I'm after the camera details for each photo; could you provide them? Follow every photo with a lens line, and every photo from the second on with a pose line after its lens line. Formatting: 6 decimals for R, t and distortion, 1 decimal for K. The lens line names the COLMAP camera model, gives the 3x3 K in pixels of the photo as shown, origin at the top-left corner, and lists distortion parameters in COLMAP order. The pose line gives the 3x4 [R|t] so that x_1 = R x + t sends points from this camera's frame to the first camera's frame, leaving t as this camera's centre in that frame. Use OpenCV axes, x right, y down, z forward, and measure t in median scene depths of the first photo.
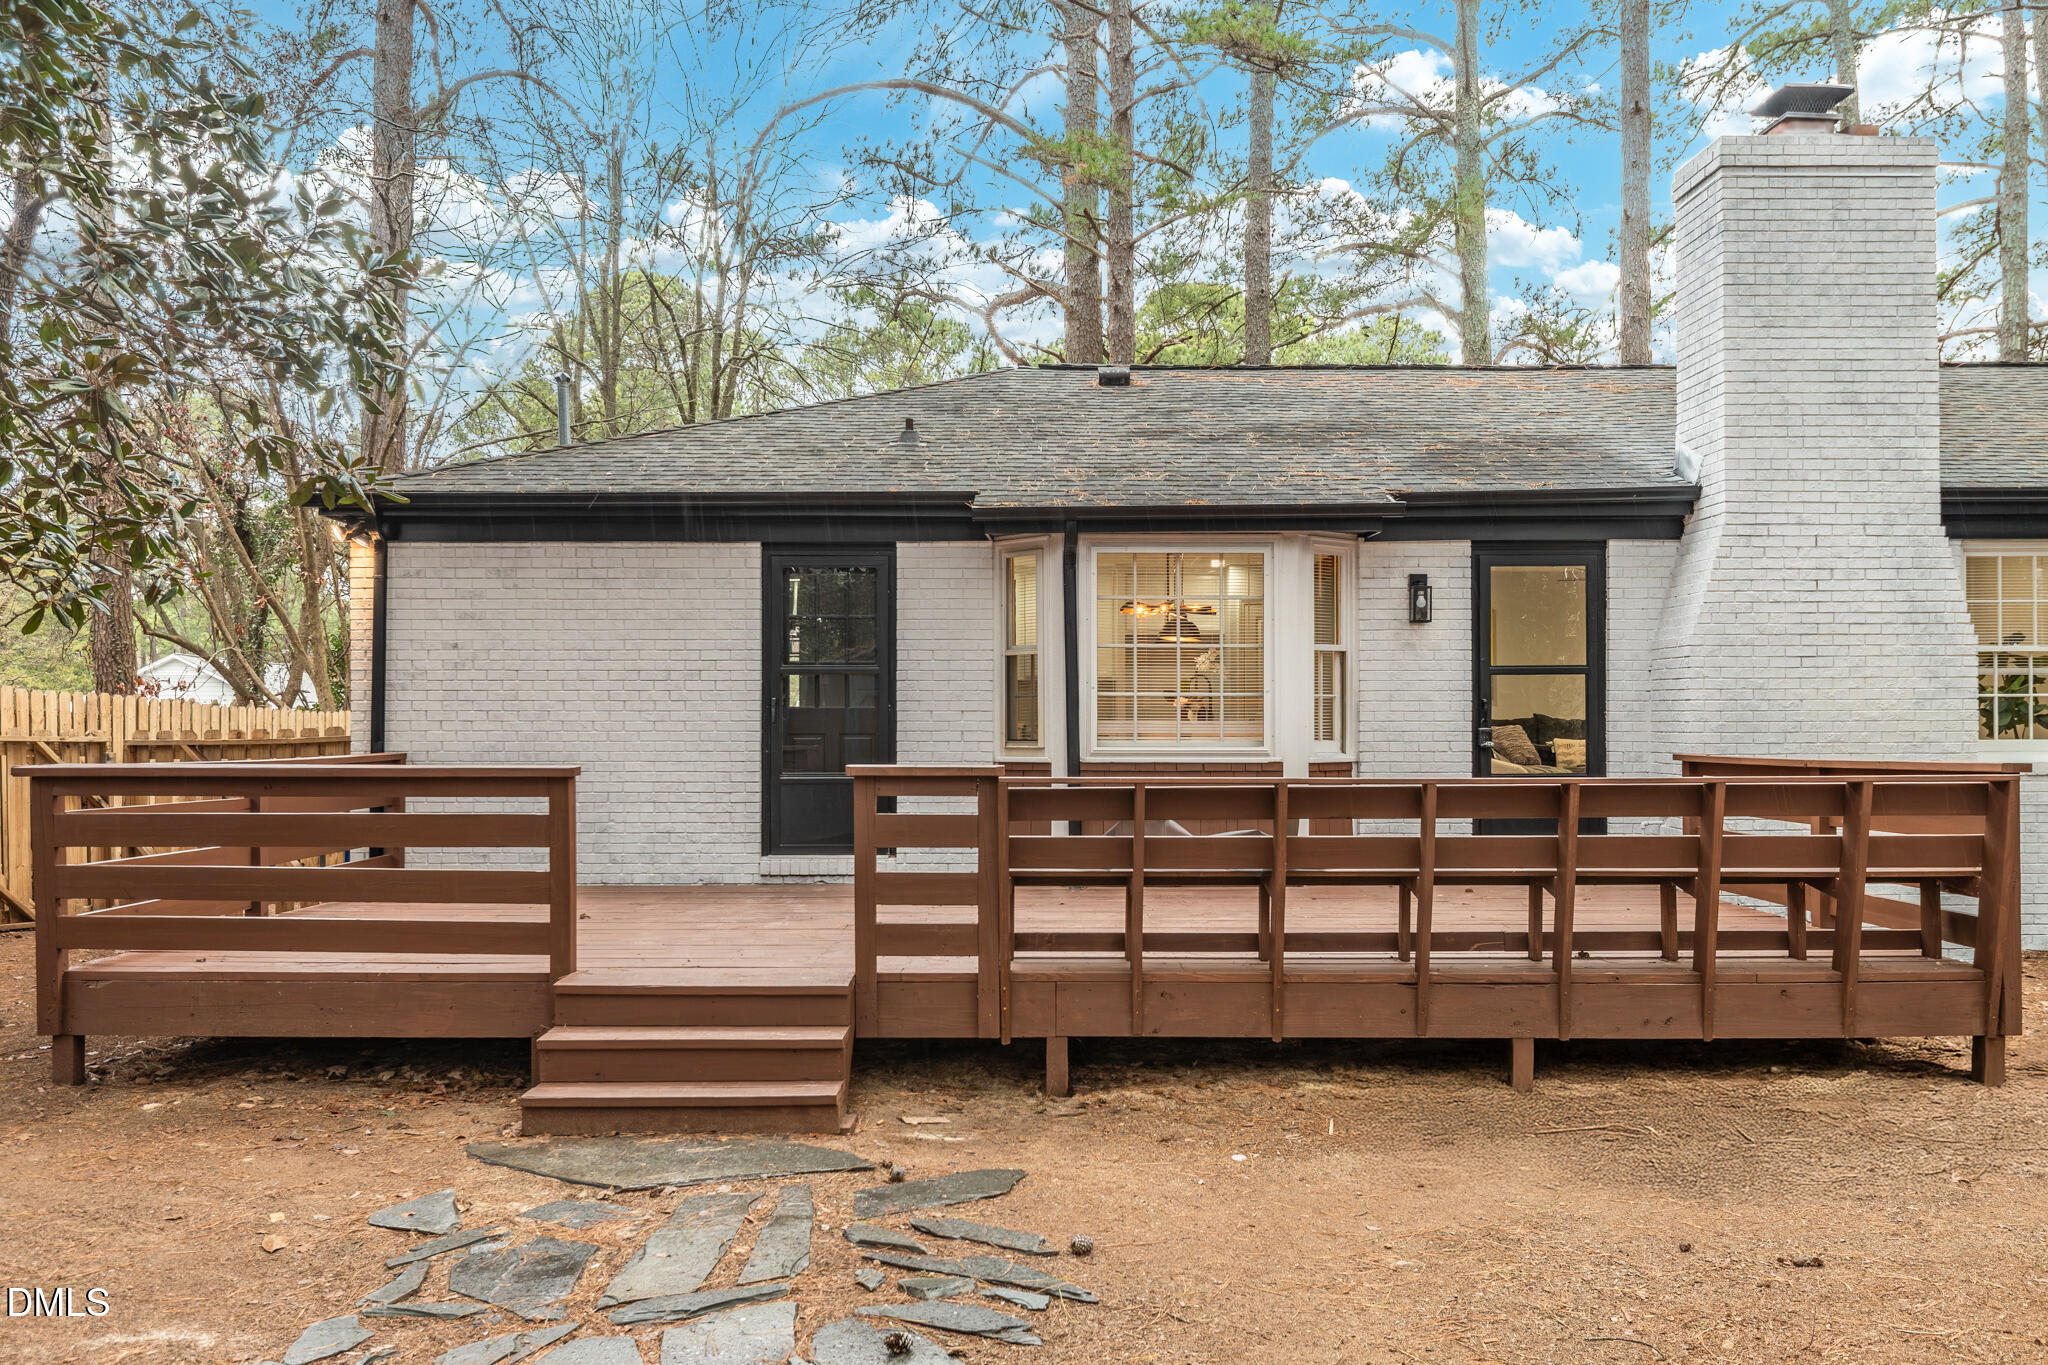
lens RADIAL K [[1557.4, 0, 1024.0], [0, 1557.4, 682.5], [0, 0, 1]] dist [-0.000829, -0.003527]
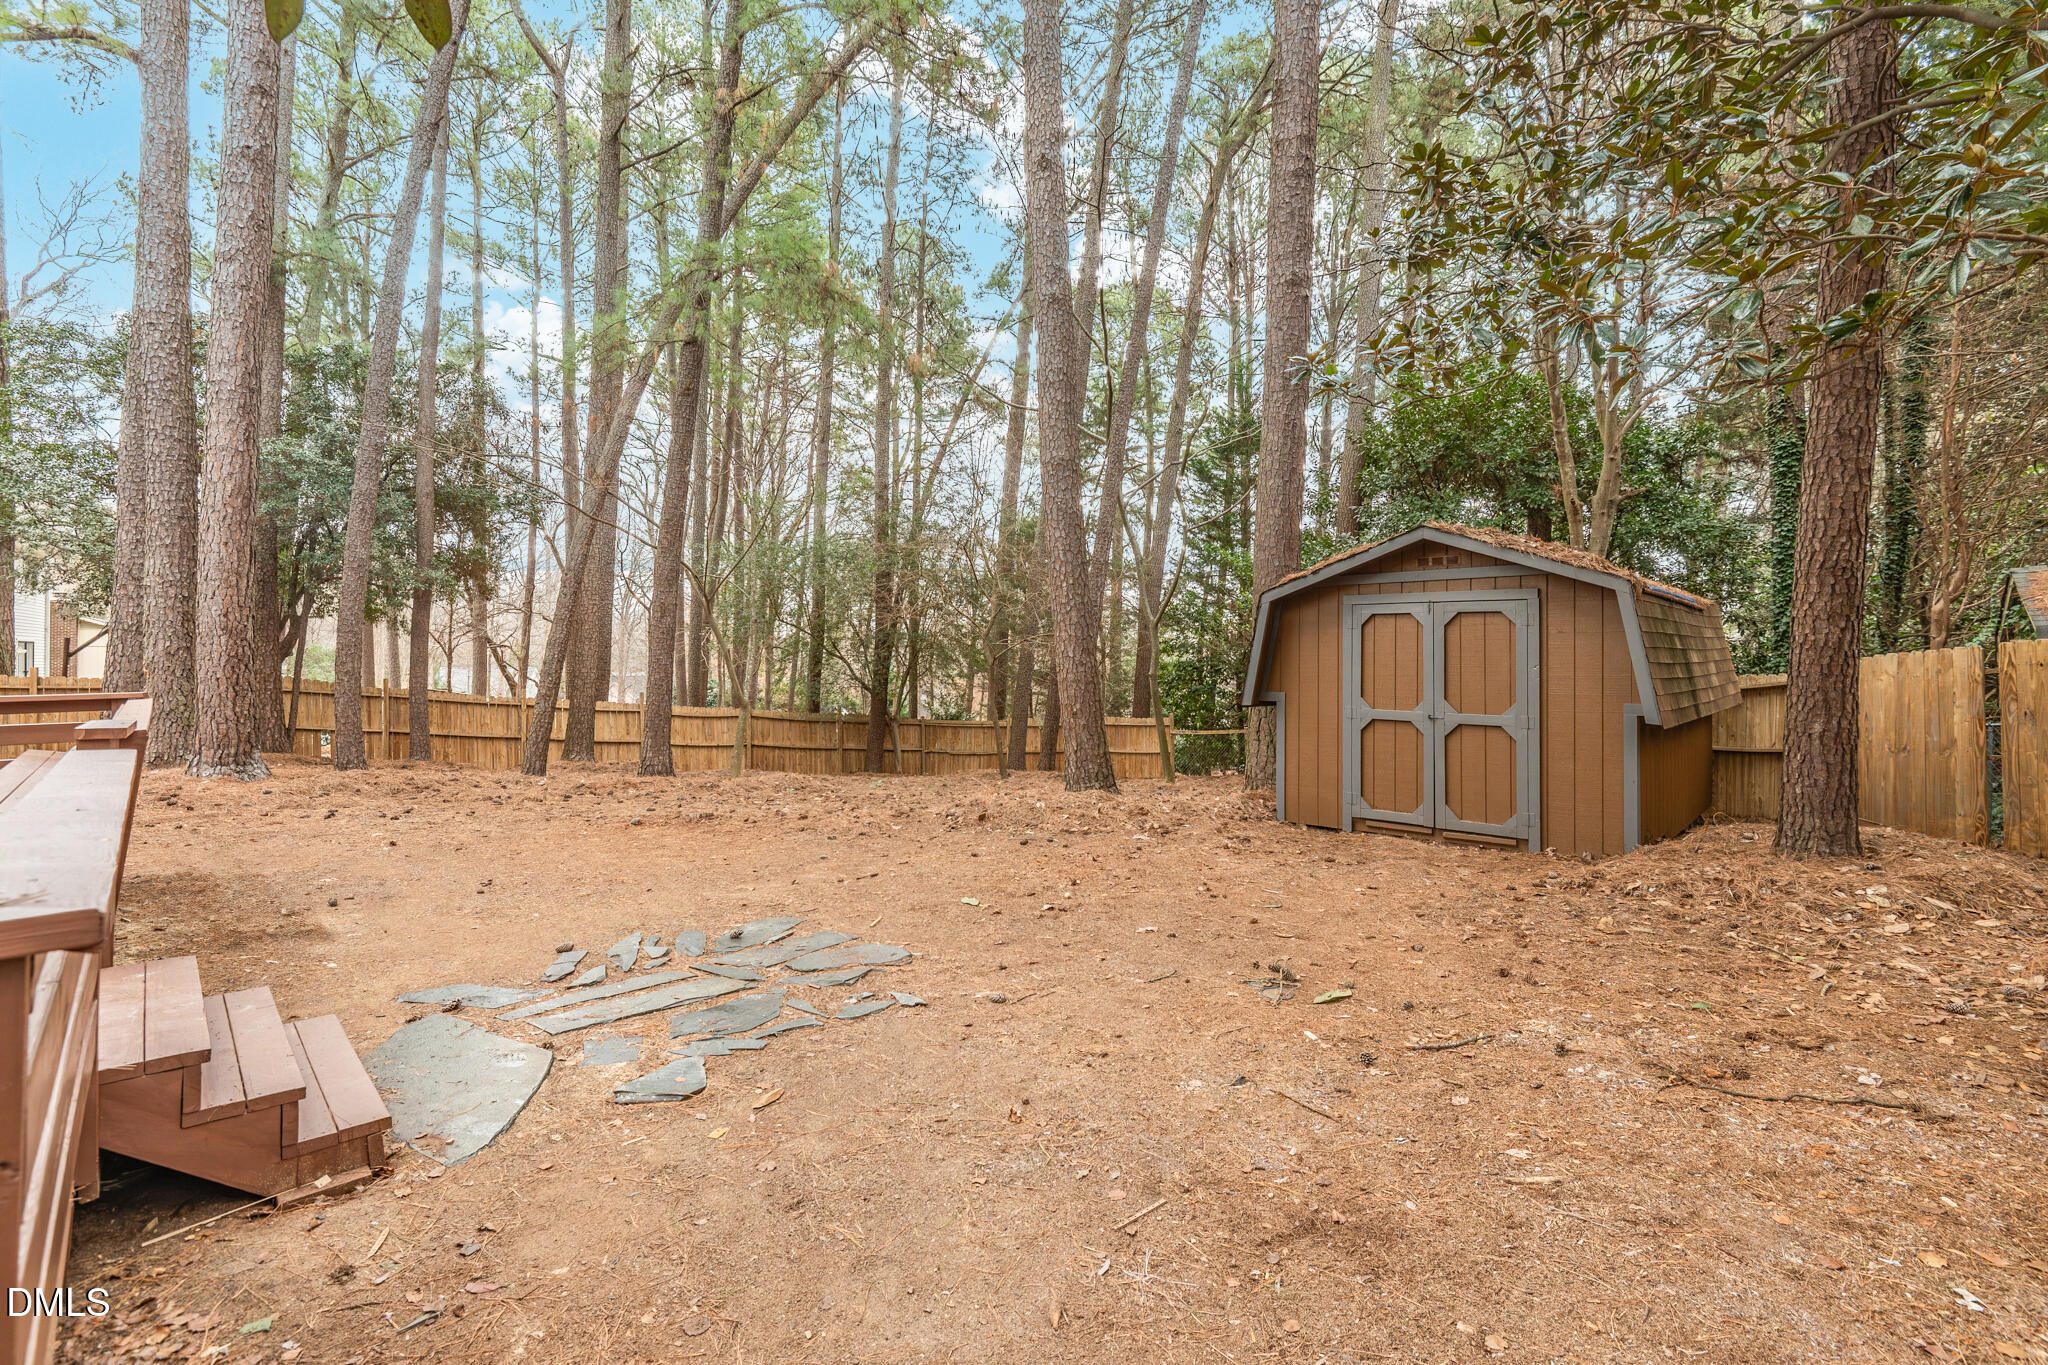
lens RADIAL K [[942.7, 0, 1027.8], [0, 942.7, 654.5], [0, 0, 1]] dist [0.000204, -0.003019]
pose [[-0.691707, 0.006305, 0.722151, -0.540258], [-0.014697, 0.999632, -0.022805, 0.011626], [-0.722029, -0.026388, -0.691360, 0.639515]]
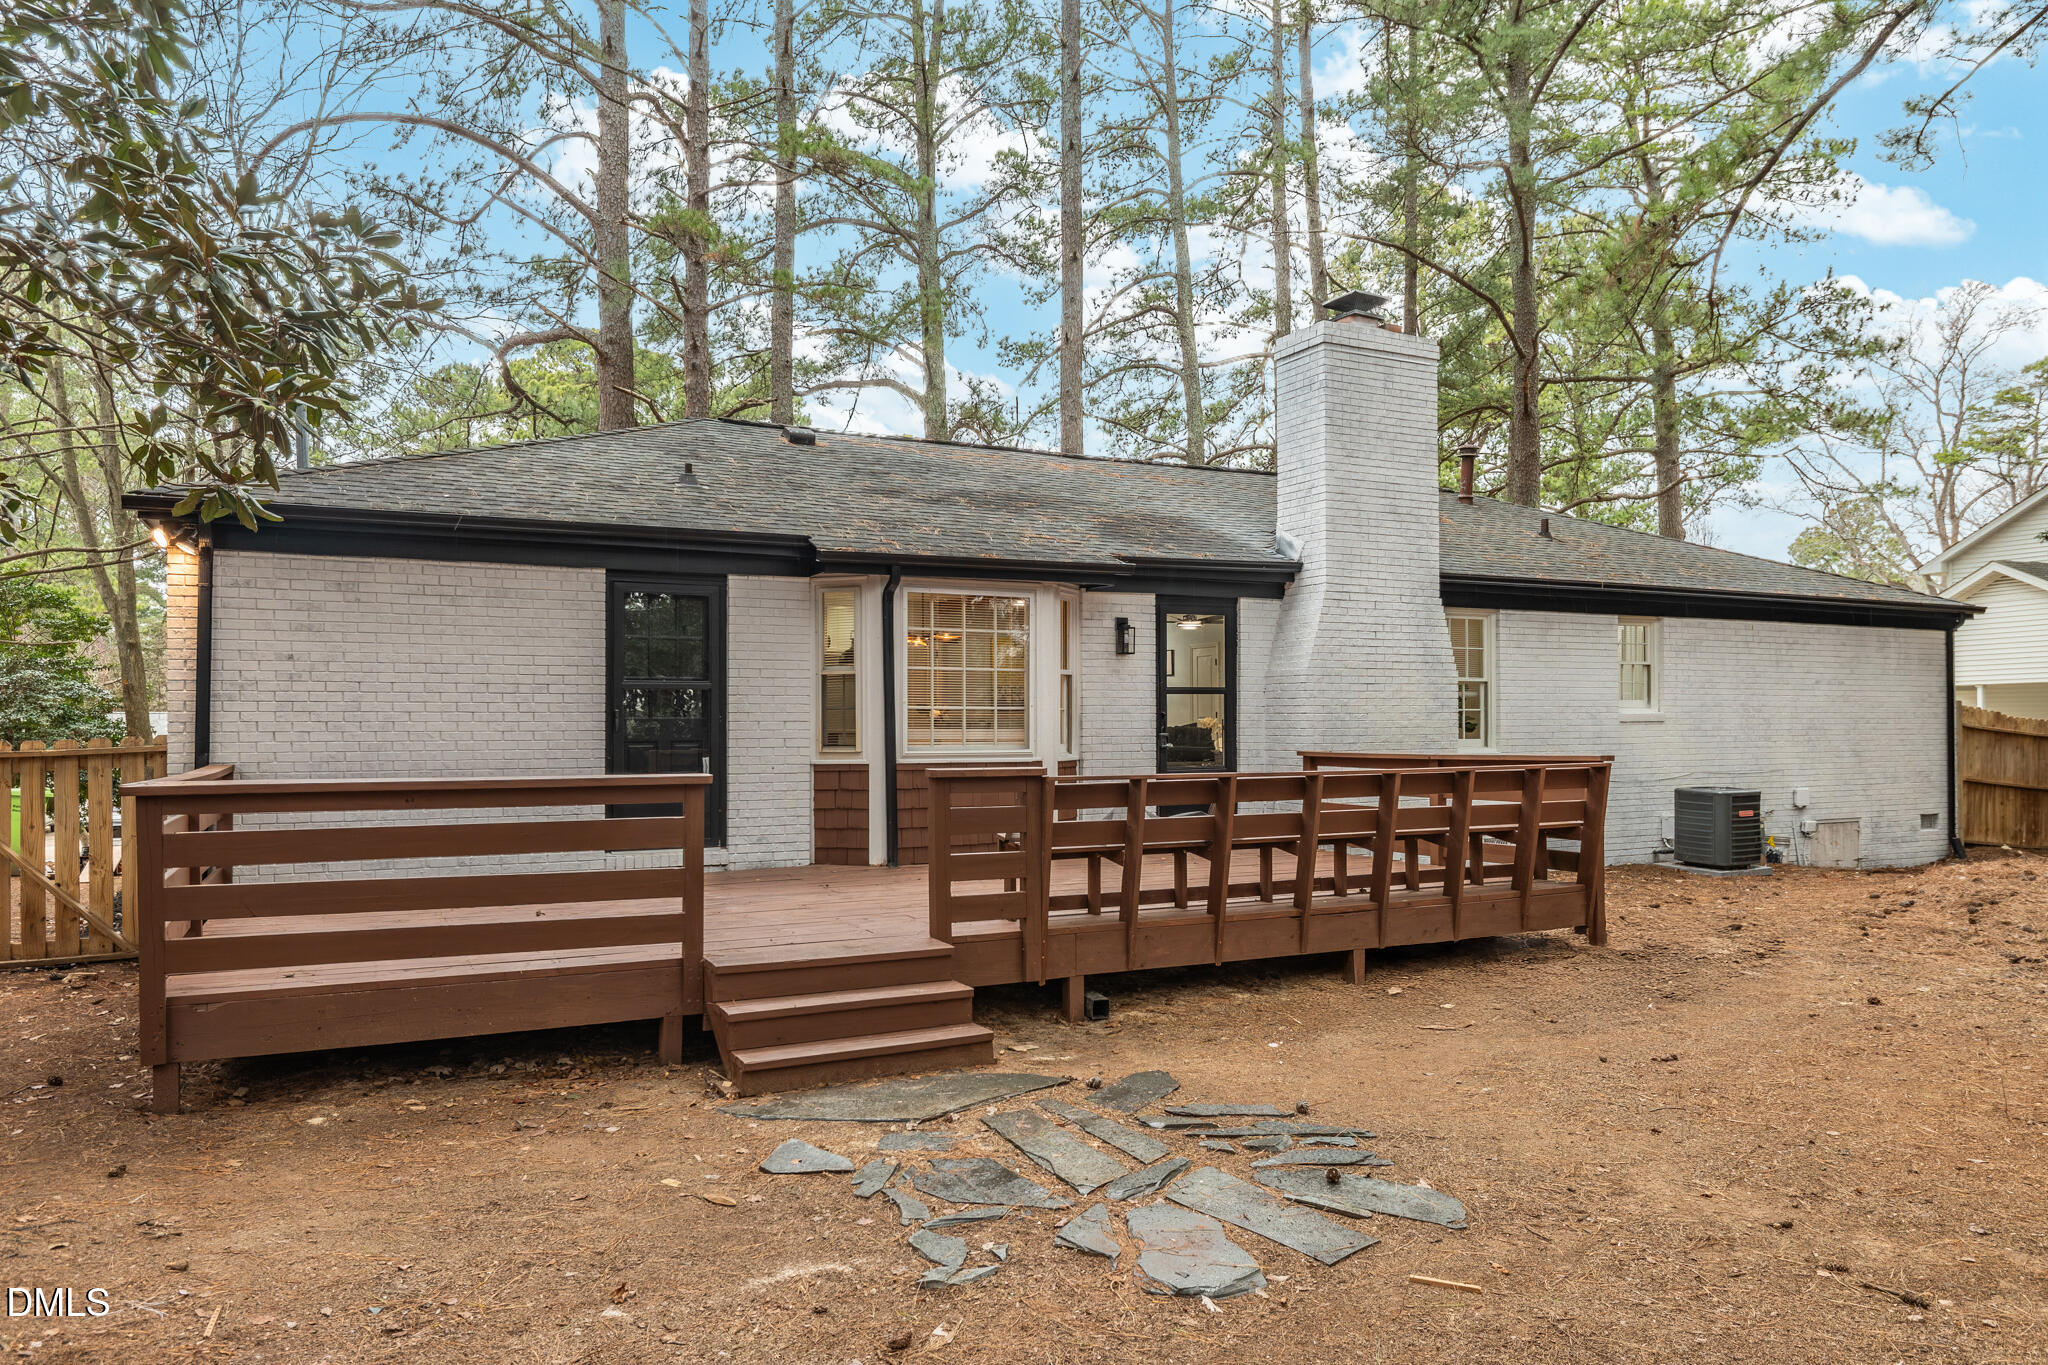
lens RADIAL K [[1351.2, 0, 1024.0], [0, 1351.2, 682.5], [0, 0, 1]] dist [-0.004306, 0.000113]
pose [[0.892775, 0.011675, 0.450351, -0.339635], [-0.008611, 0.999924, -0.008852, -0.003568], [-0.450420, 0.004025, 0.892808, 0.011960]]
